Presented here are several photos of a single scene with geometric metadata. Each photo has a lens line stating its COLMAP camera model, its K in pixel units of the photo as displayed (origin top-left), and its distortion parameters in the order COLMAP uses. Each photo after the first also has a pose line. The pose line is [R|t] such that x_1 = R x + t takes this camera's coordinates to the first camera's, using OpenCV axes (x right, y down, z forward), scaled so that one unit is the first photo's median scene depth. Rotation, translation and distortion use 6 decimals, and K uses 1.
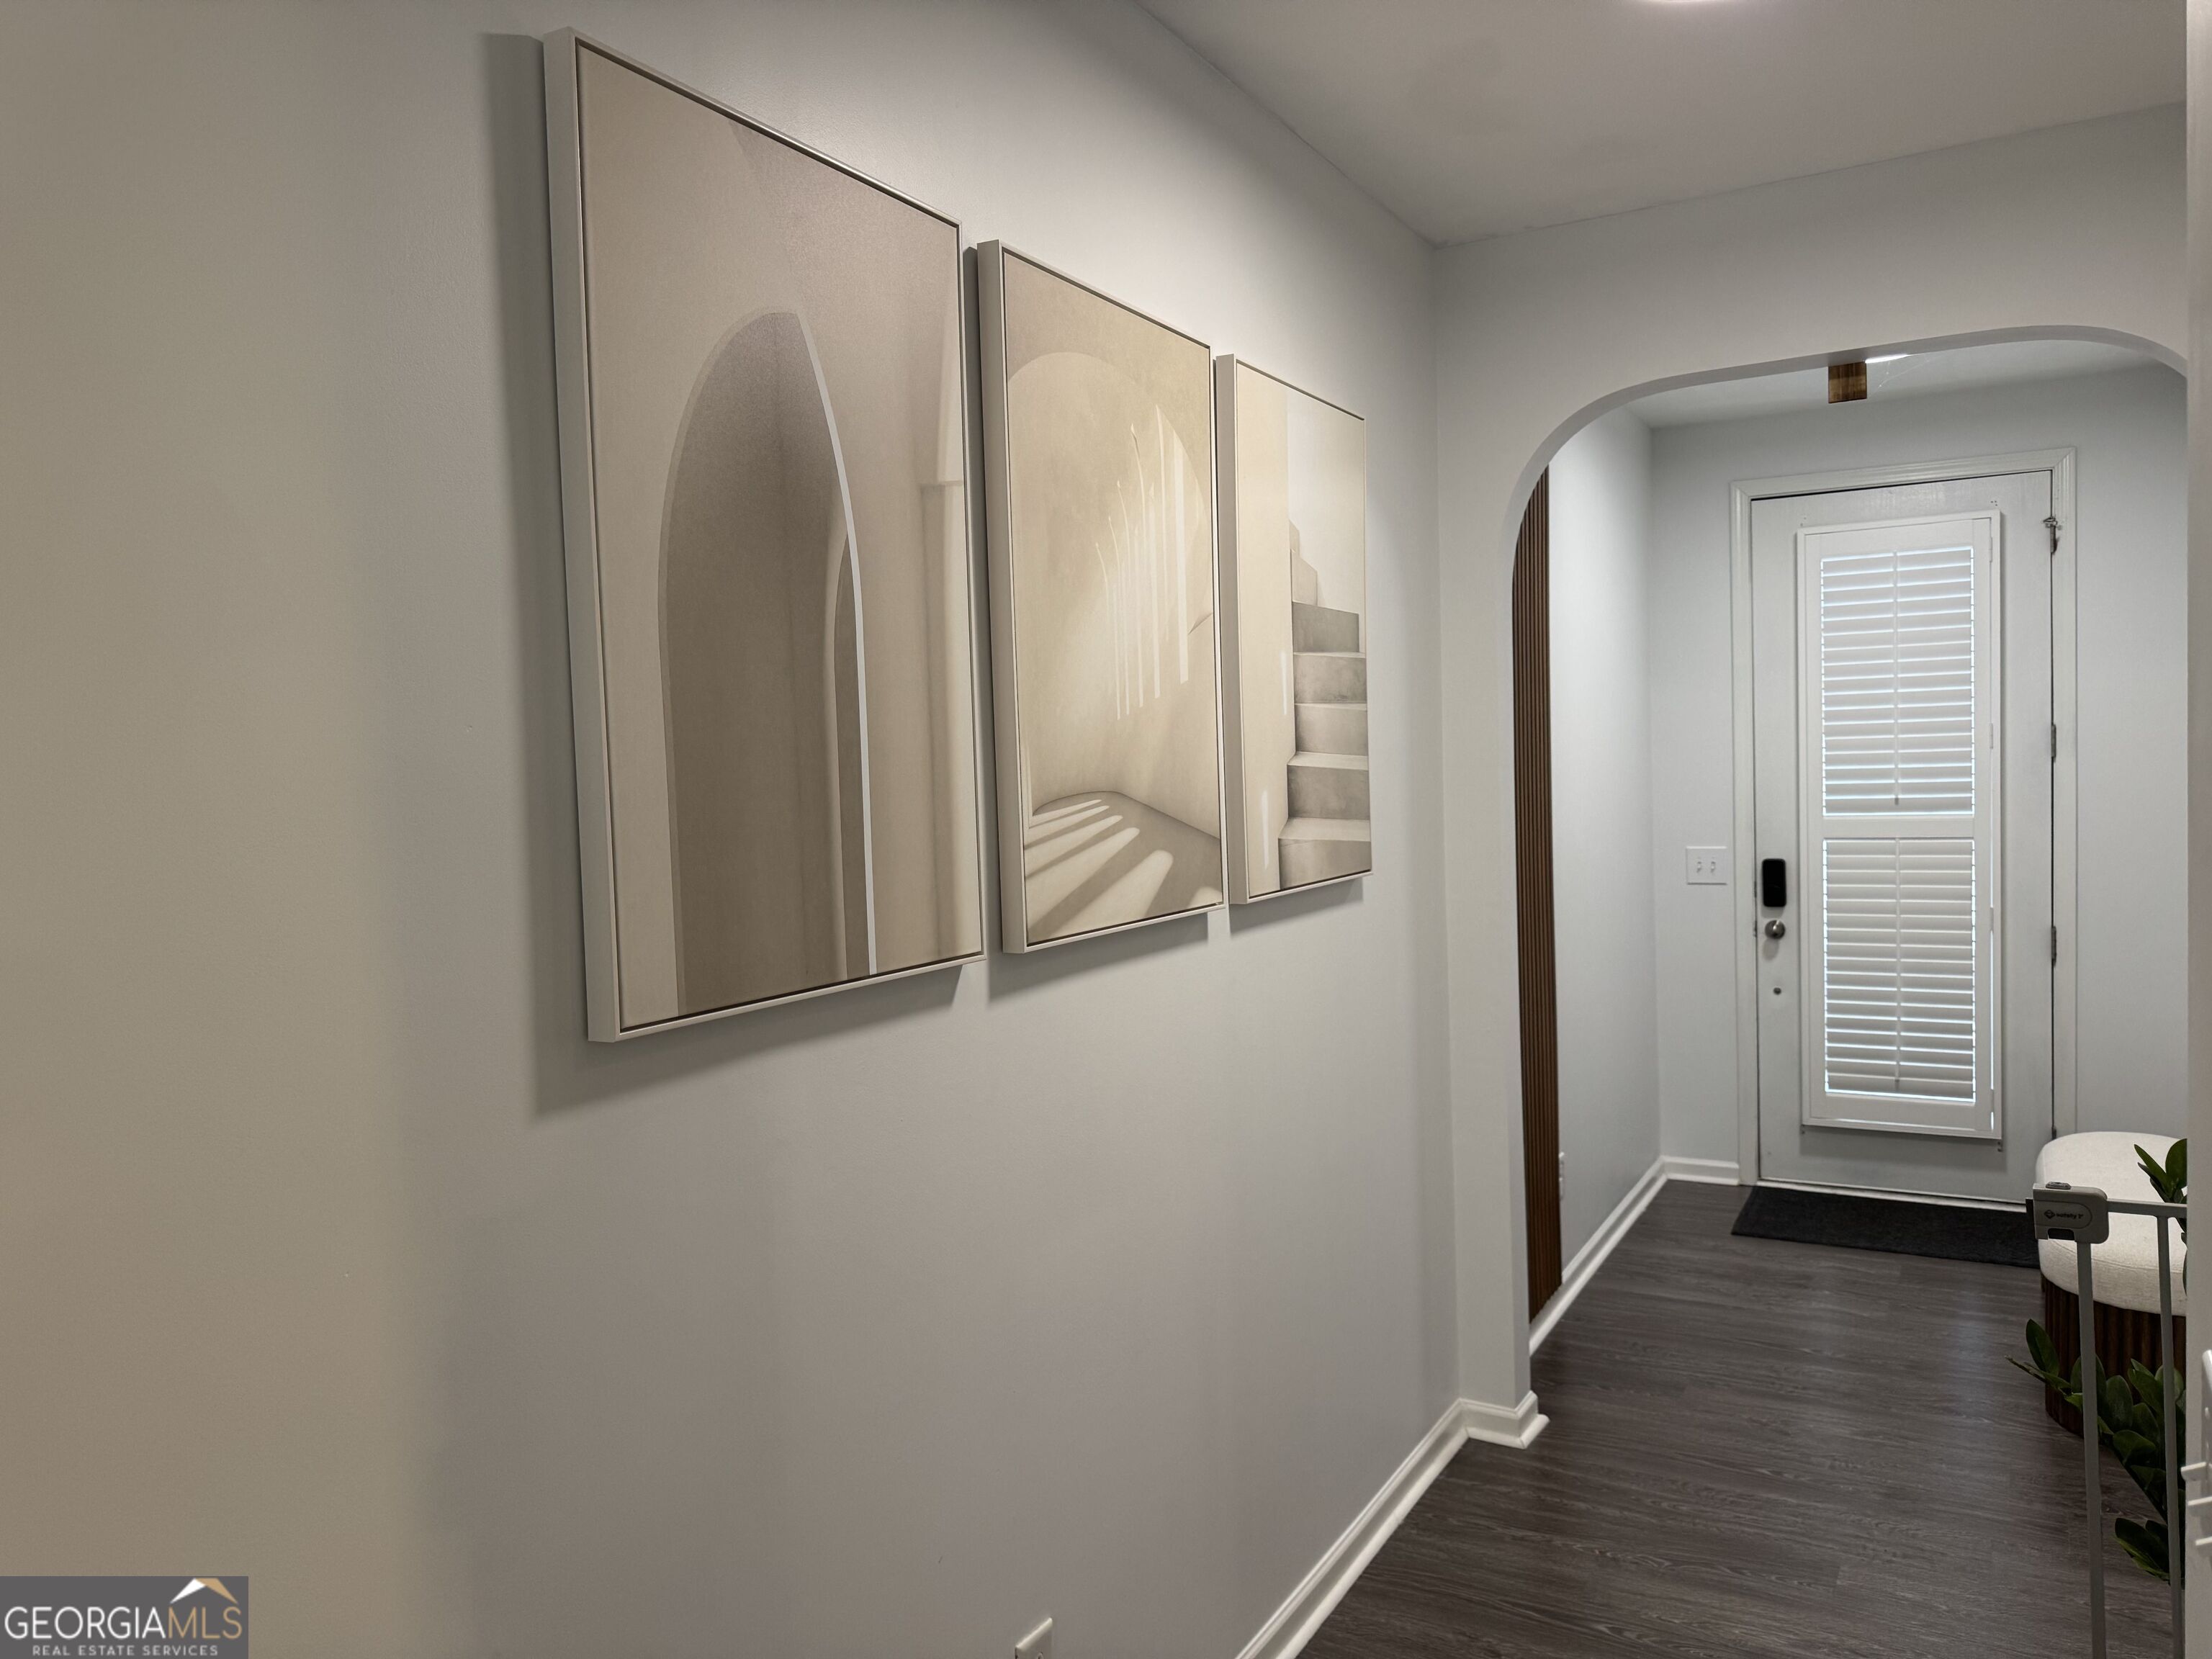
lens RADIAL K [[1576.7, 0, 1110.0], [0, 1576.7, 833.8], [0, 0, 1]] dist [0.010194, -0.008476]
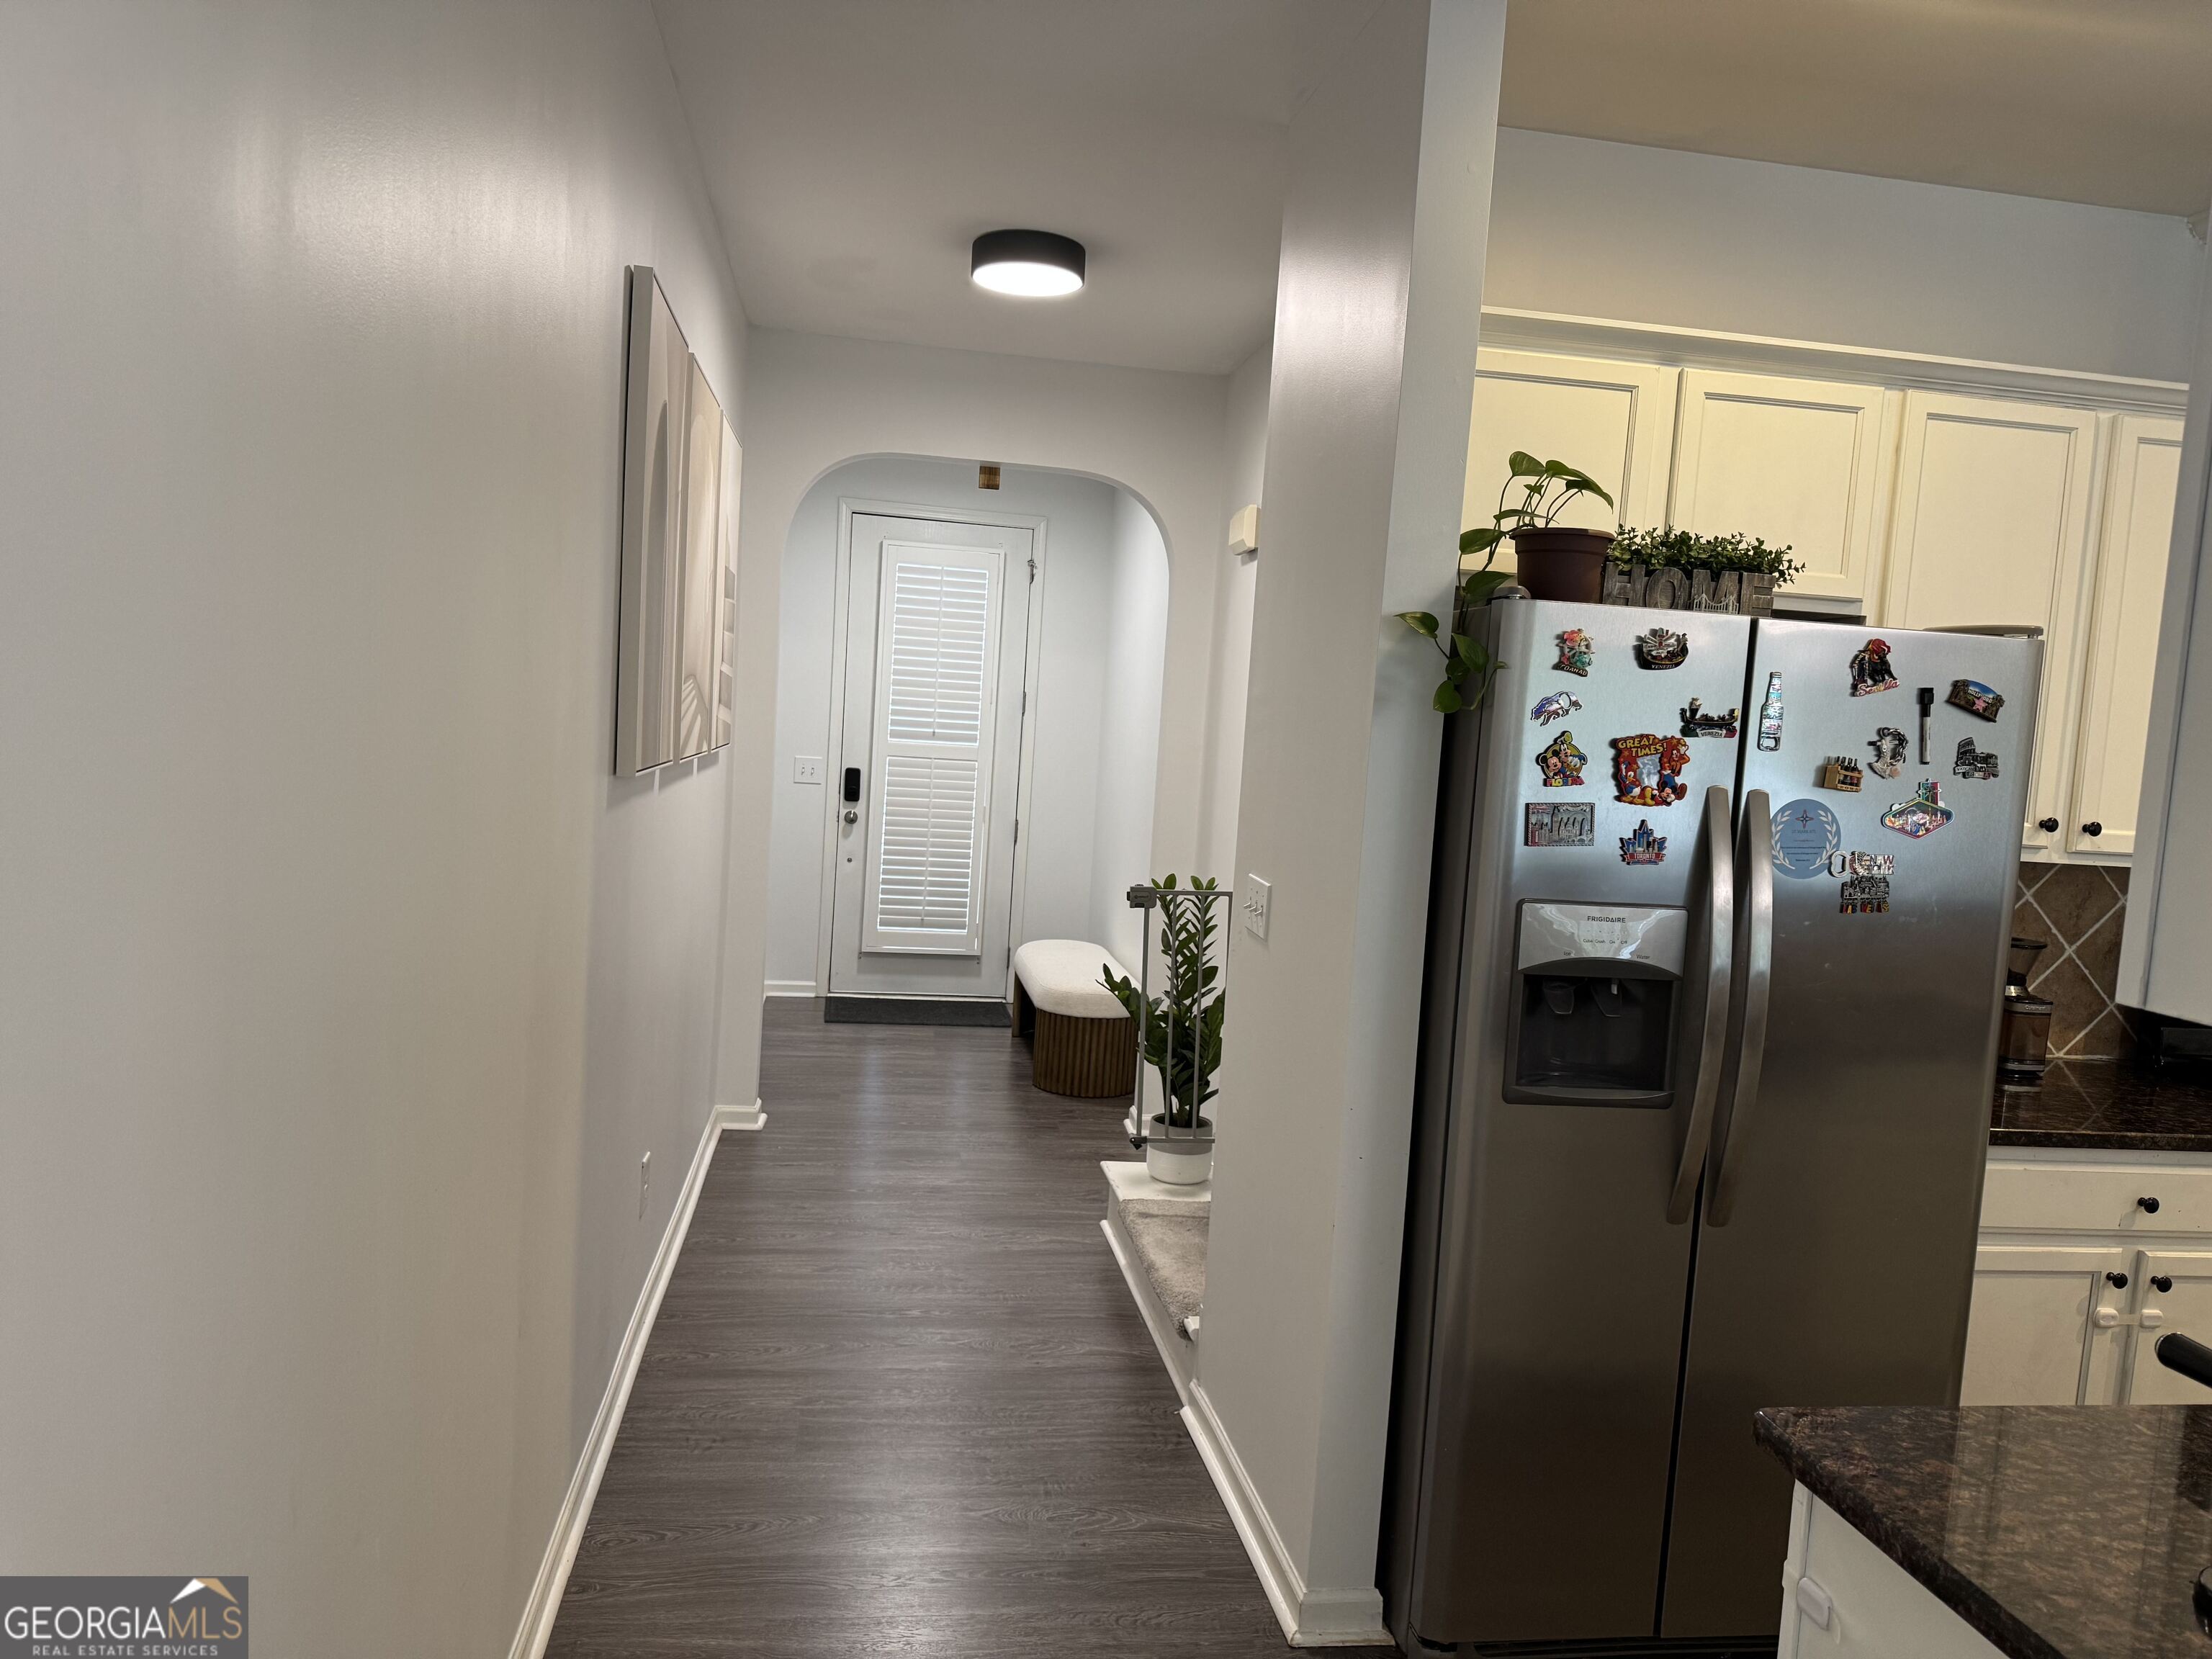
lens RADIAL K [[1528.9, 0, 1106.0], [0, 1528.9, 829.5], [0, 0, 1]] dist [0.144774, -0.001909]
pose [[0.778199, 0.034607, 0.627063, -0.289866], [-0.059635, 0.998041, 0.018928, 0.033647], [-0.625180, -0.052125, 0.778738, -0.245670]]
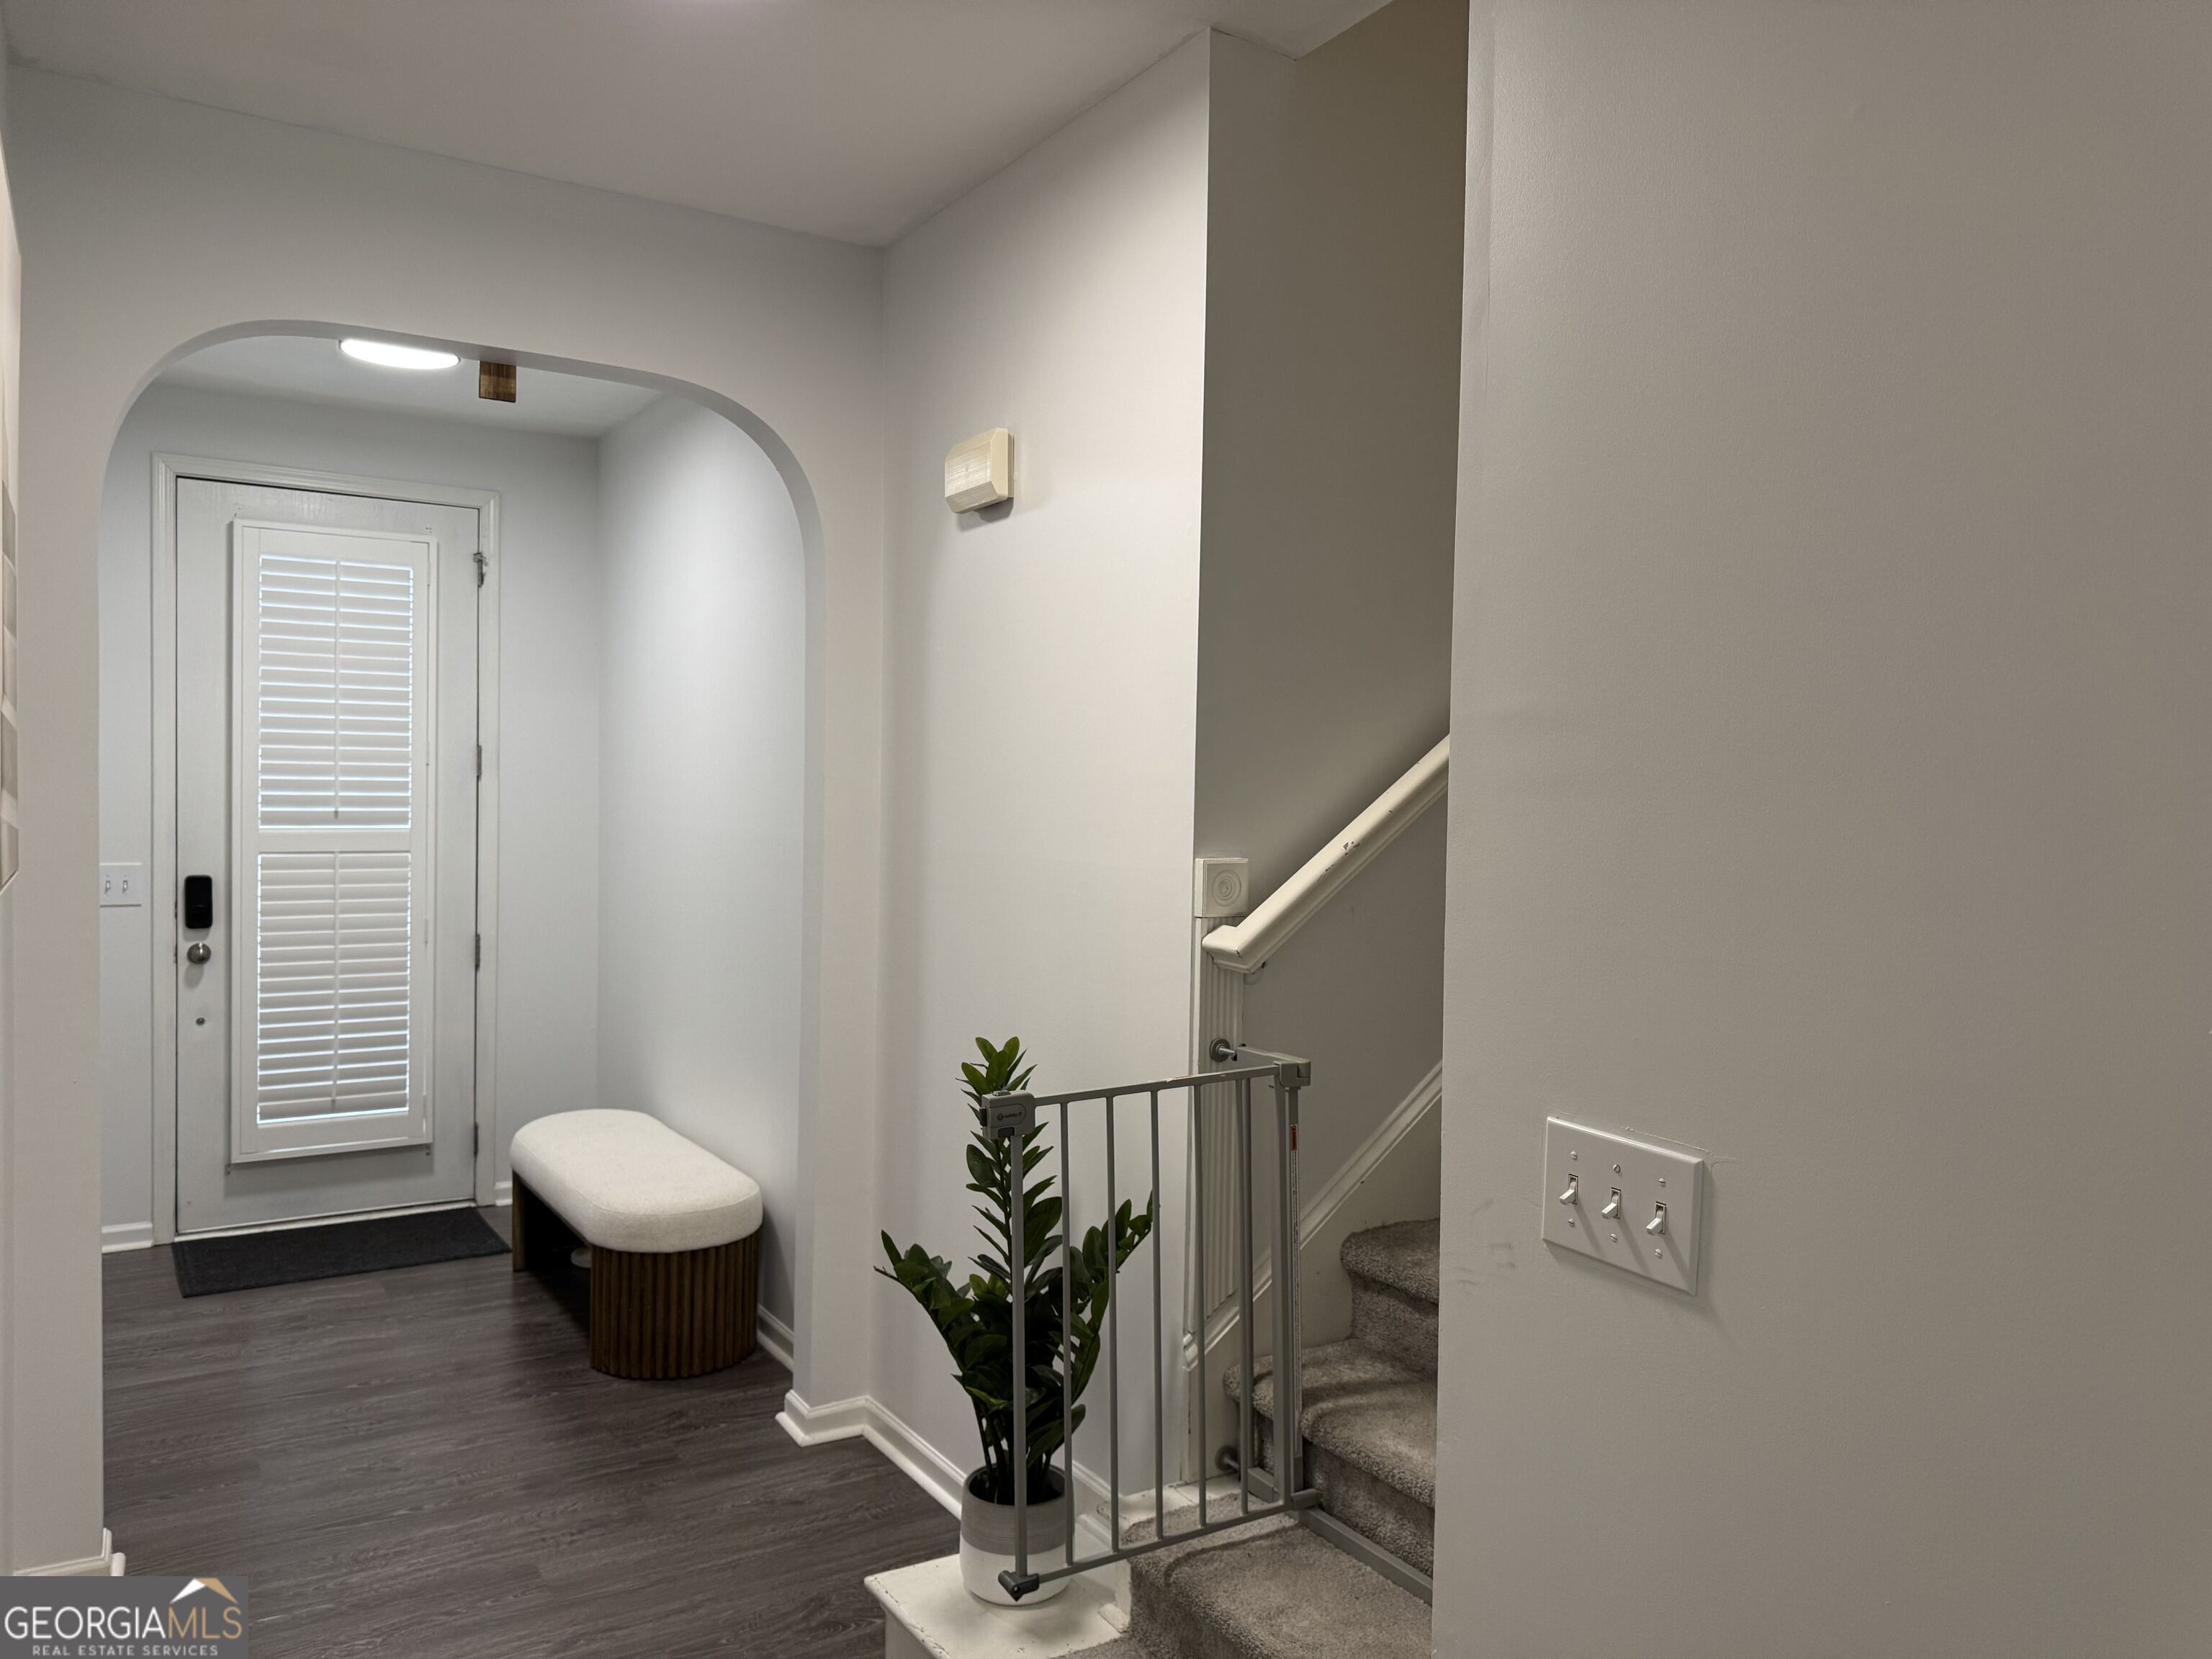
lens RADIAL K [[1576.7, 0, 1110.0], [0, 1576.7, 833.8], [0, 0, 1]] dist [0.010194, -0.008476]
pose [[0.469062, 0.013117, 0.883068, -0.144472], [0.008553, 0.999775, -0.019394, 0.014886], [-0.883124, 0.016650, 0.468844, 0.118902]]
